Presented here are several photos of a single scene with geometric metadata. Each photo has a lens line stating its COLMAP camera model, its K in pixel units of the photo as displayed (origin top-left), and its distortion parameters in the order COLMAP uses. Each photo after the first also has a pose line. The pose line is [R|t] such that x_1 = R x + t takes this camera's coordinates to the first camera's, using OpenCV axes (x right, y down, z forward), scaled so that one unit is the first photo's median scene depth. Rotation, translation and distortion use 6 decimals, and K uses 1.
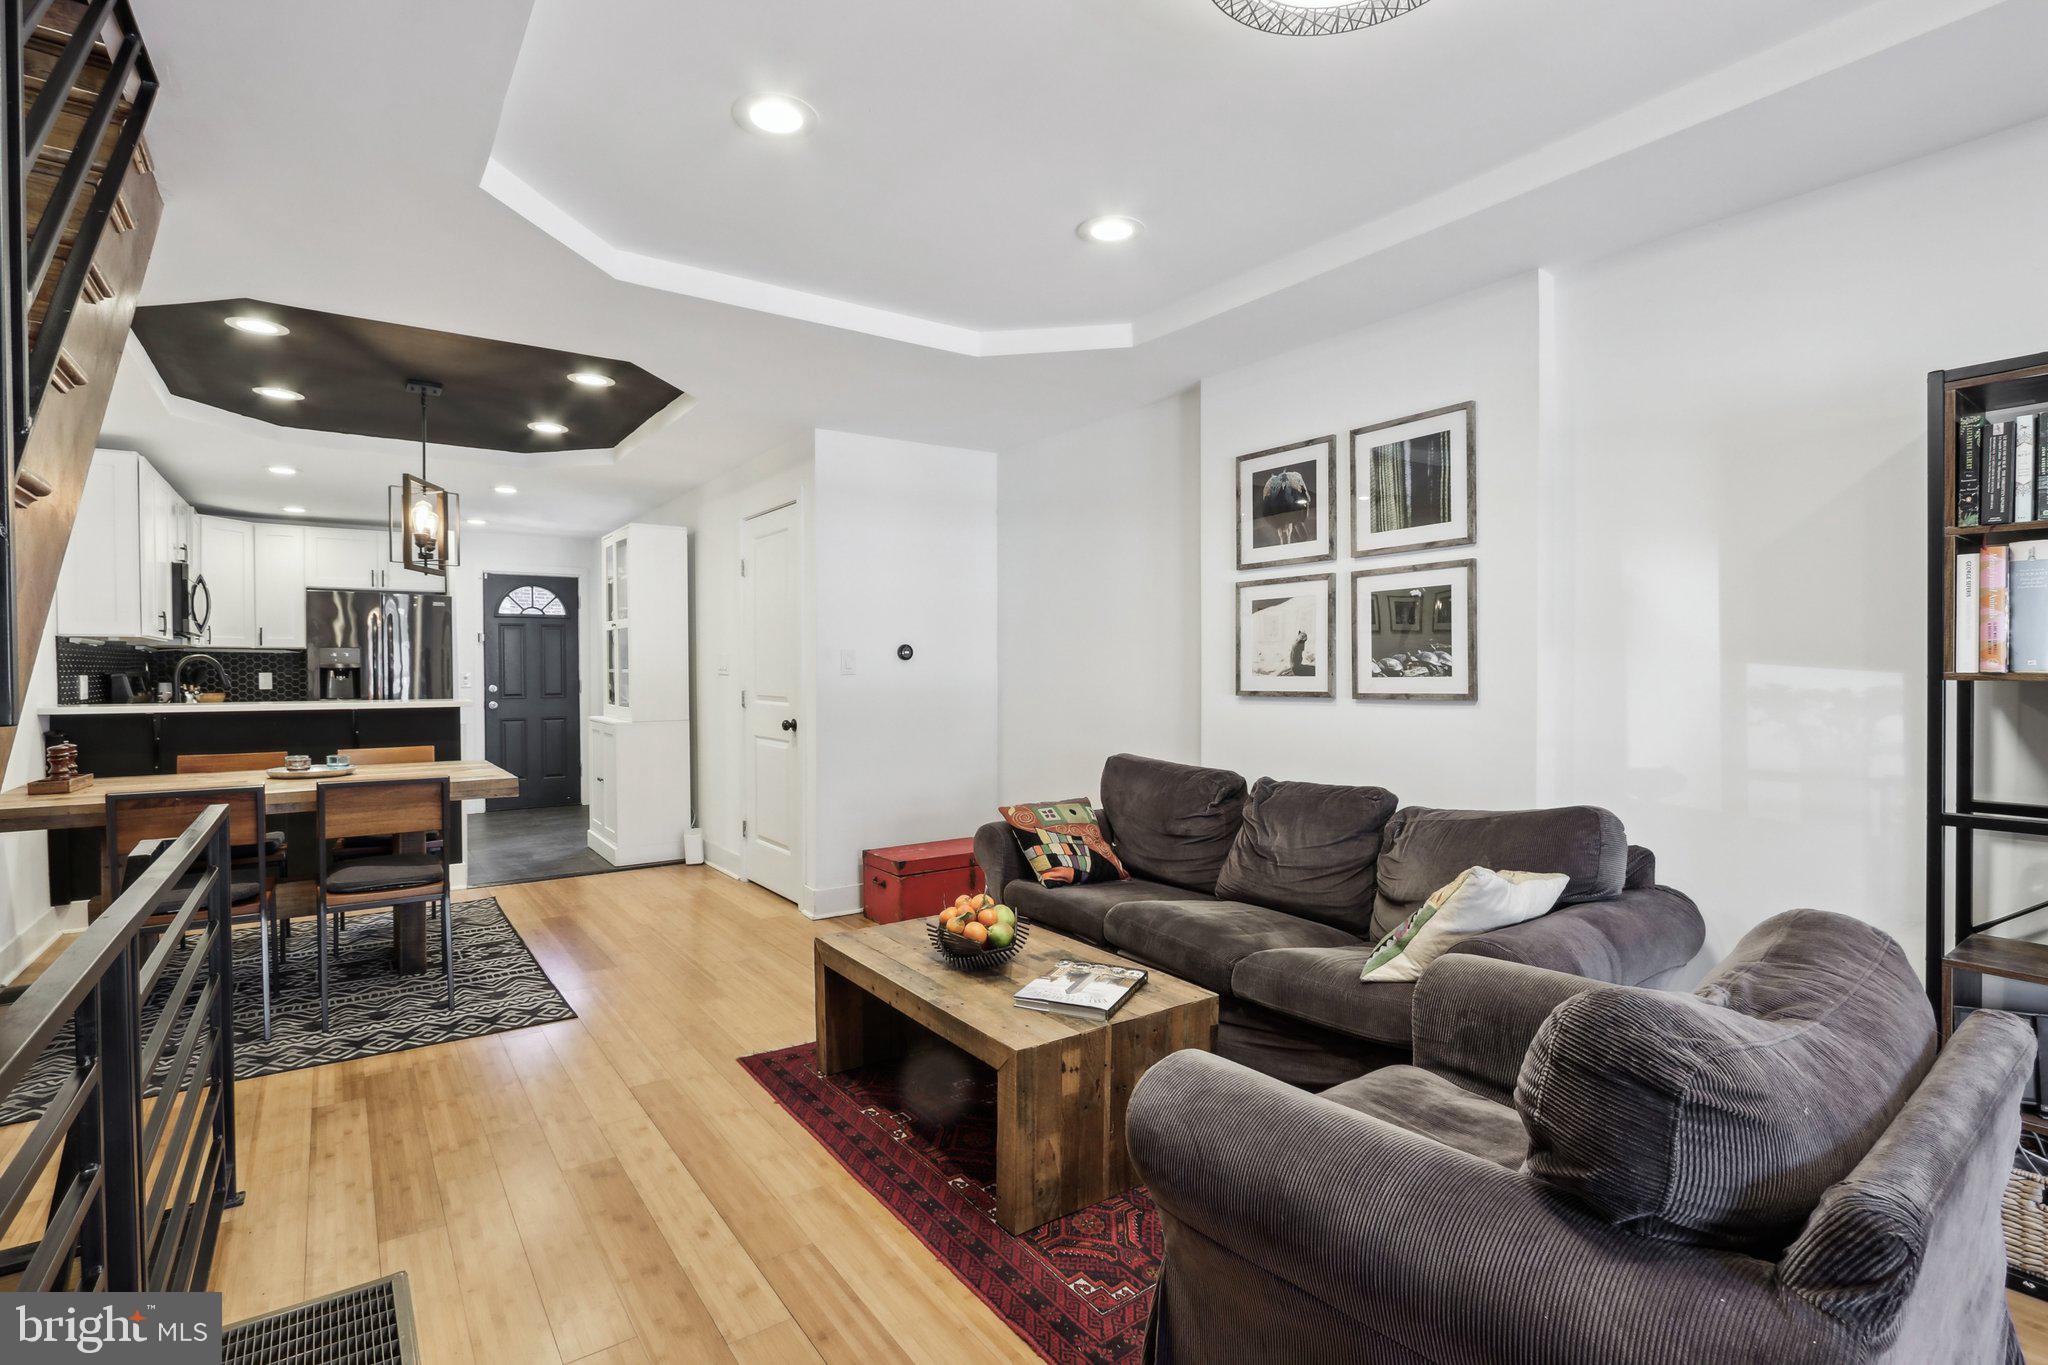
lens RADIAL K [[967.8, 0, 1010.8], [0, 967.8, 683.8], [0, 0, 1]] dist [-0.021044, 0.004106]
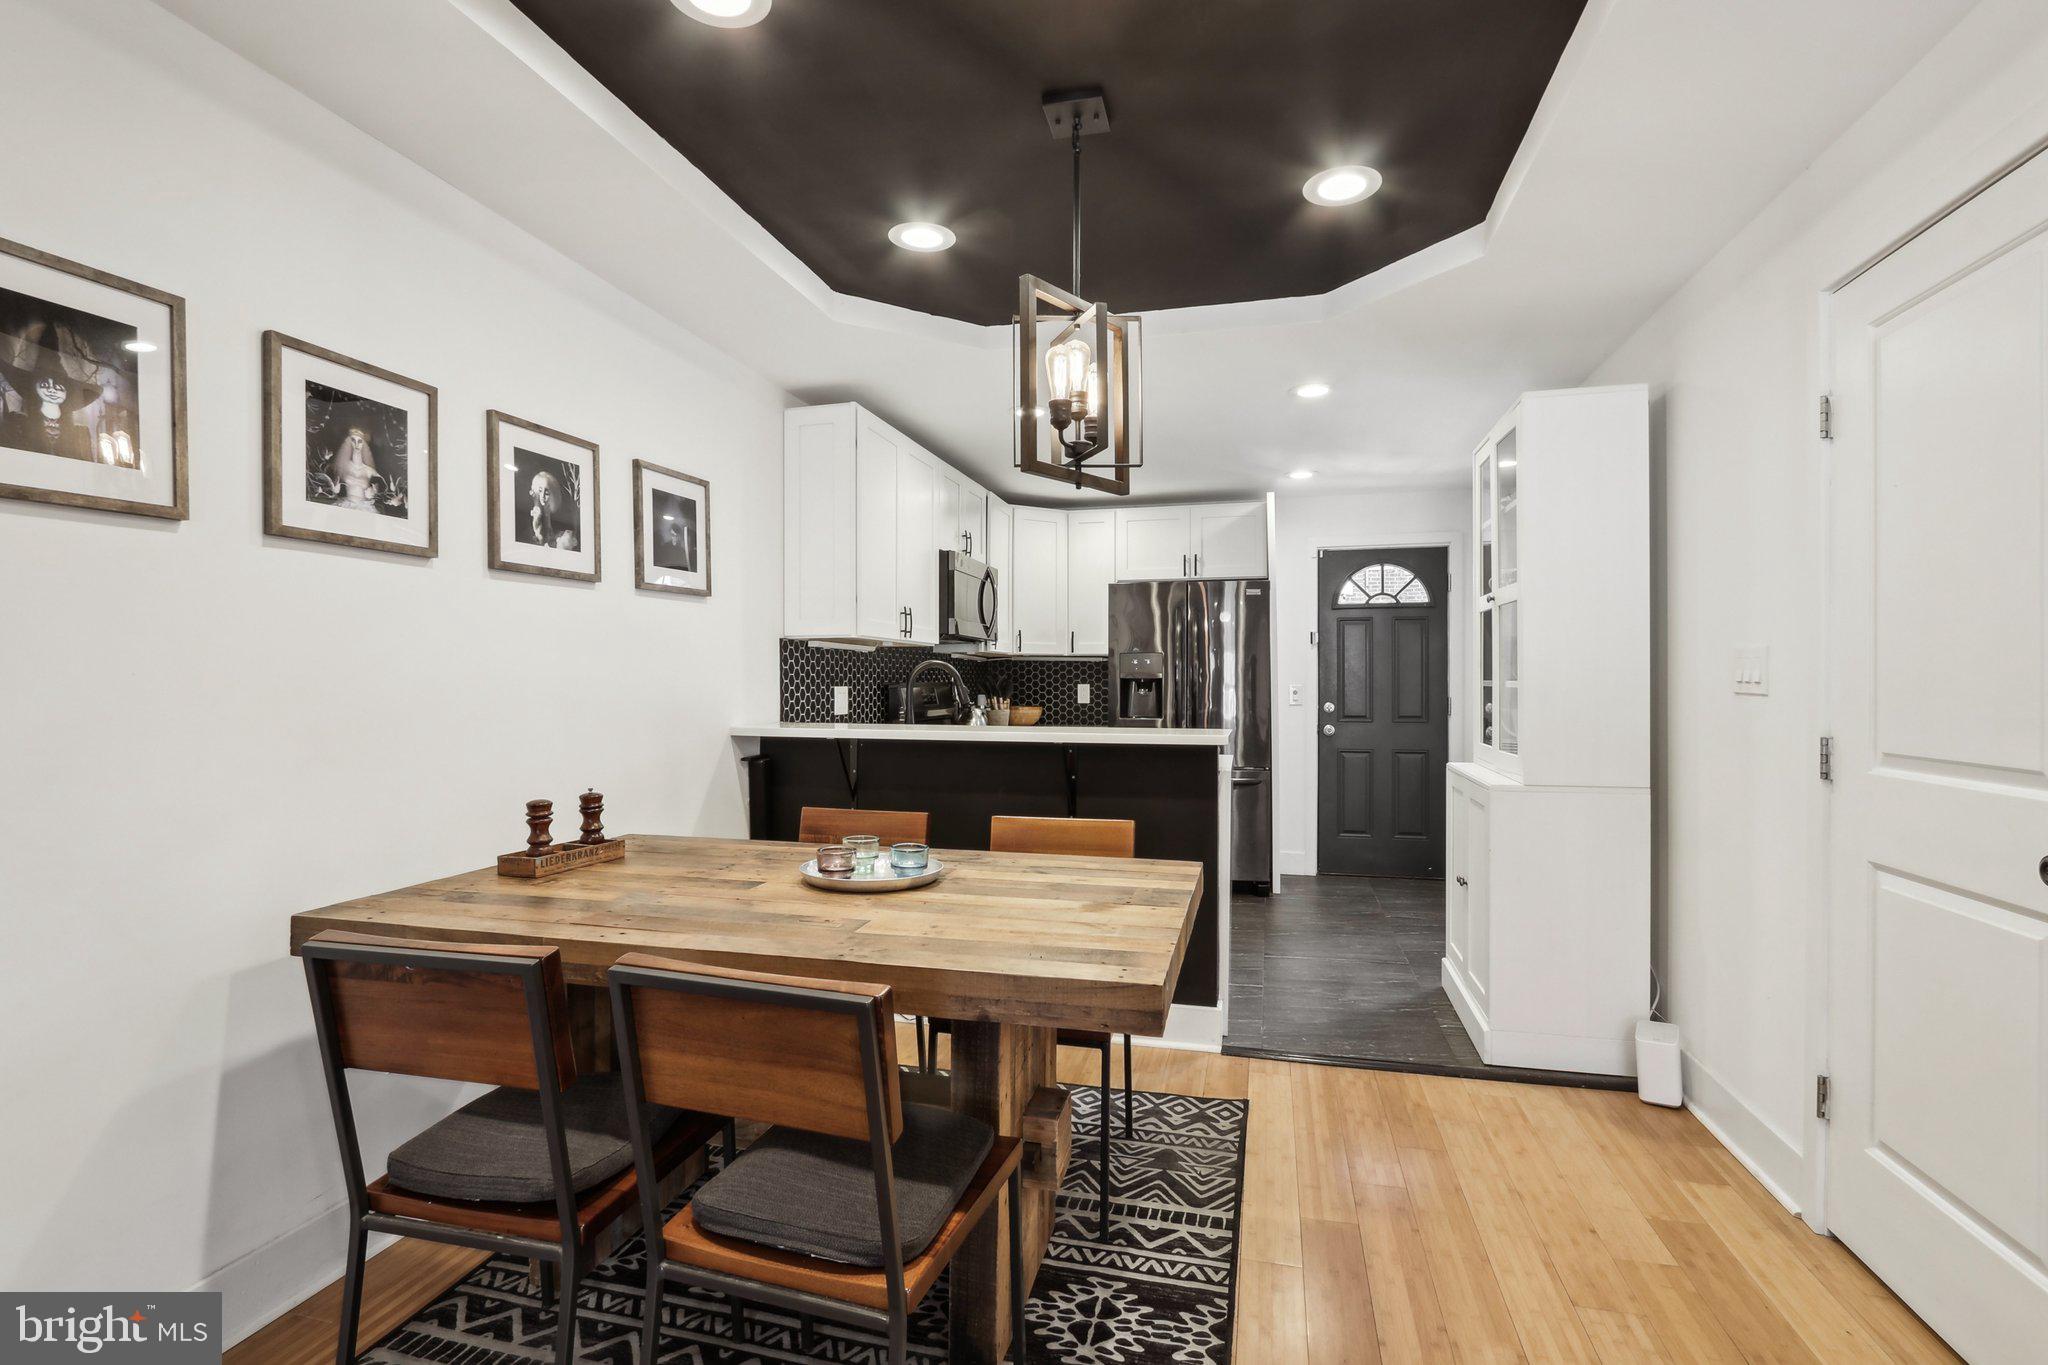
lens RADIAL K [[967.8, 0, 1010.2], [0, 967.8, 684.3], [0, 0, 1]] dist [-0.021044, 0.004106]
pose [[0.641124, 0.004412, -0.767424, -0.282285], [-0.014433, 0.999876, -0.006309, -0.009454], [0.767301, 0.015121, 0.641108, 0.742760]]
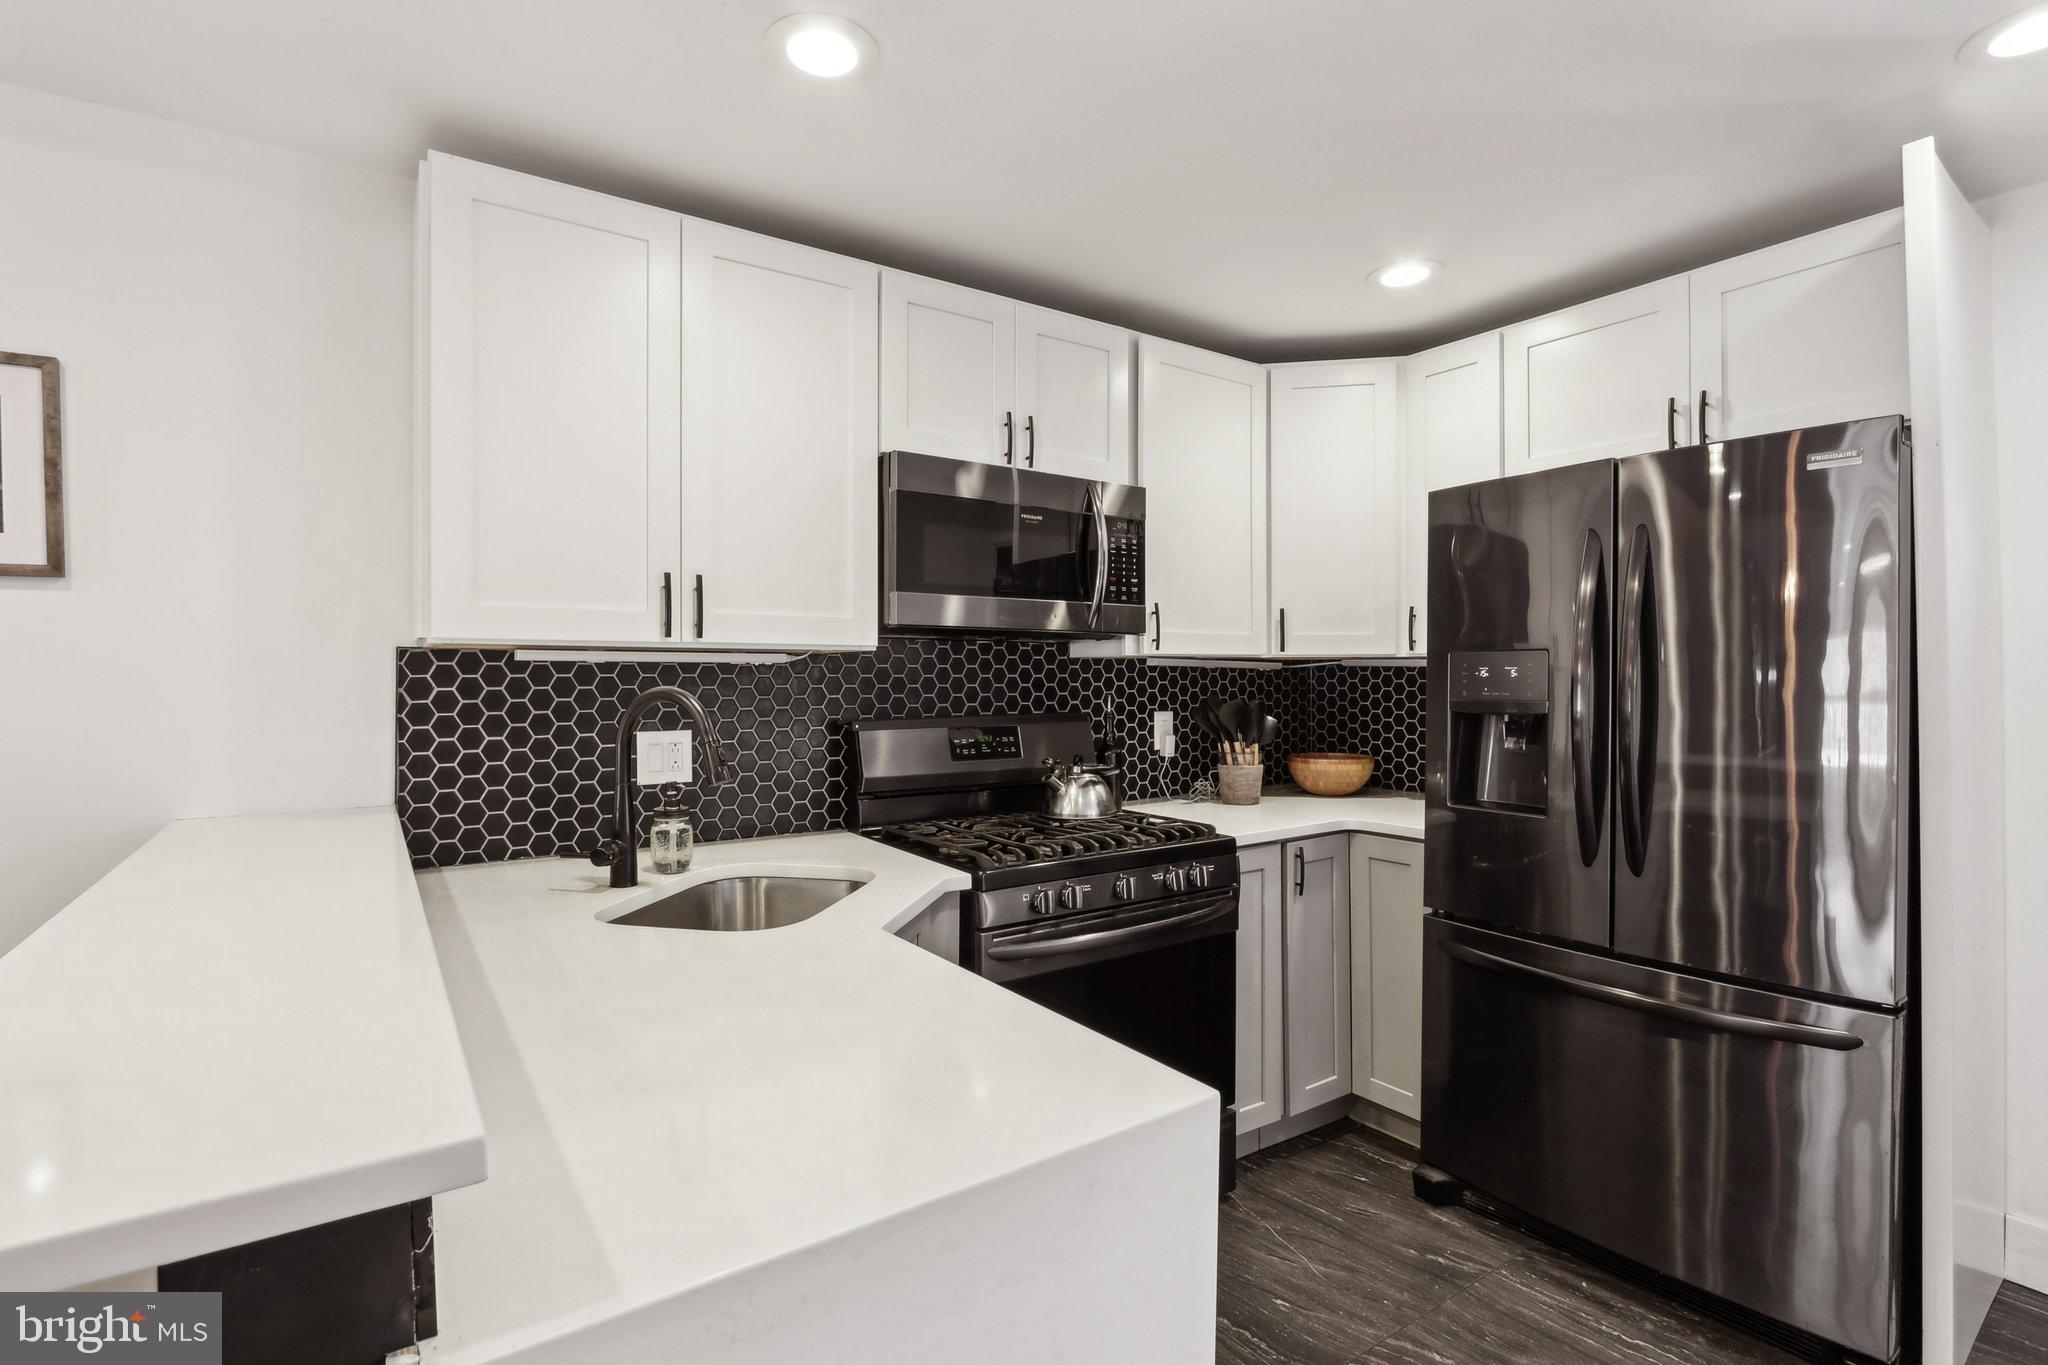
lens RADIAL K [[967.8, 0, 1009.1], [0, 967.8, 682.5], [0, 0, 1]] dist [-0.021044, 0.004106]
pose [[-0.020560, 0.007485, -0.999761, -0.684069], [-0.013452, 0.999879, 0.007763, -0.050011], [0.999698, 0.013608, -0.020456, 1.554365]]
